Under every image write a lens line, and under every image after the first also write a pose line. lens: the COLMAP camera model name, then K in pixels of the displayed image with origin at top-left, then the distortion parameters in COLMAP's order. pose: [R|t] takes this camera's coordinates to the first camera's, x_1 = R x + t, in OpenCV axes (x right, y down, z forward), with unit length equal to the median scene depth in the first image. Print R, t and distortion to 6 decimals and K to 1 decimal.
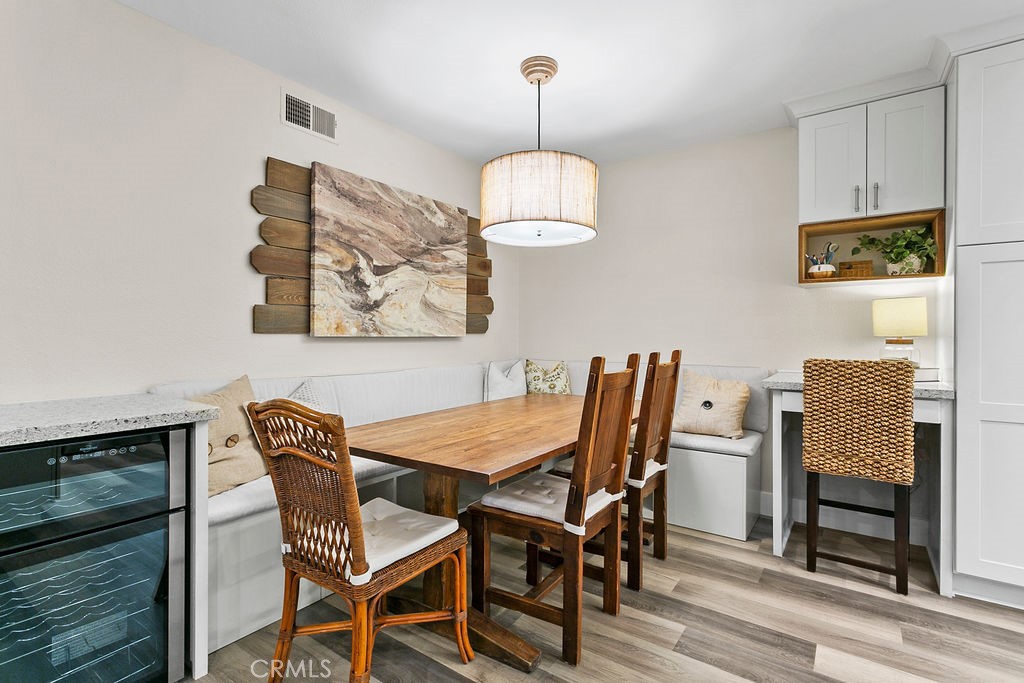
lens RADIAL K [[492.9, 0, 503.4], [0, 492.9, 337.3], [0, 0, 1]] dist [0.007750, -0.000983]
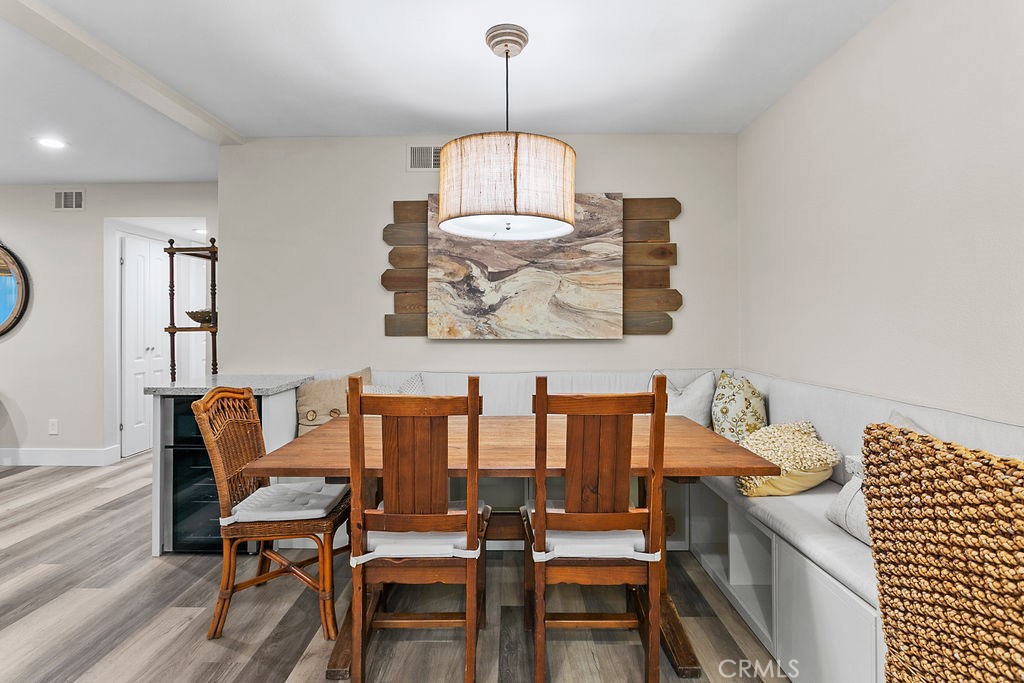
lens RADIAL K [[496.9, 0, 506.7], [0, 496.9, 321.0], [0, 0, 1]] dist [-0.003350, 0.001362]
pose [[0.574269, -0.004213, -0.818656, 0.745418], [-0.001266, 0.999981, -0.006034, -0.038753], [0.818666, 0.004502, 0.574253, 0.475090]]
